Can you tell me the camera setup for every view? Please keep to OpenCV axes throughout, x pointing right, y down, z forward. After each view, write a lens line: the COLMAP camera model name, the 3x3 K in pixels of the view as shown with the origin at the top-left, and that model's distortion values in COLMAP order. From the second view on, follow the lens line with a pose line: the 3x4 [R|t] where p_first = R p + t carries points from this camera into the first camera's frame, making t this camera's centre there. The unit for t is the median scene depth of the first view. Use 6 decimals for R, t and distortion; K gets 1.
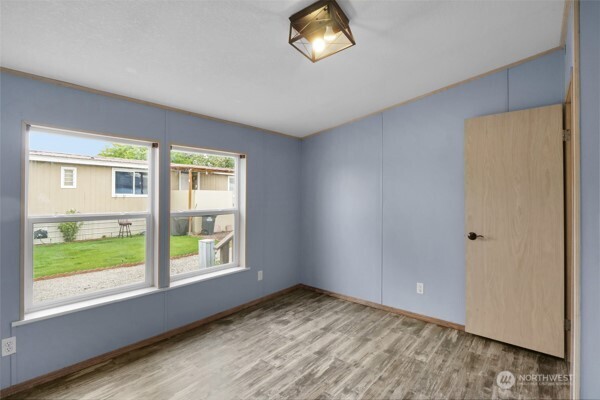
lens RADIAL K [[293.7, 0, 302.9], [0, 293.7, 197.5], [0, 0, 1]] dist [-0.004882, -0.001901]
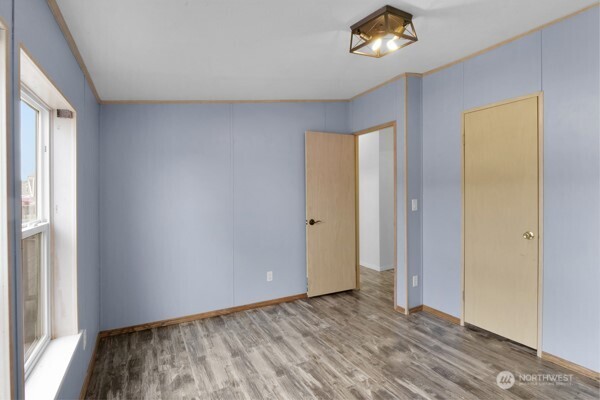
lens RADIAL K [[293.7, 0, 303.1], [0, 293.7, 195.0], [0, 0, 1]] dist [-0.004882, -0.001901]
pose [[0.368186, -0.017415, 0.929589, -0.630681], [0.008892, 0.999845, 0.015209, -0.009145], [-0.929710, 0.002666, 0.368284, 0.537644]]
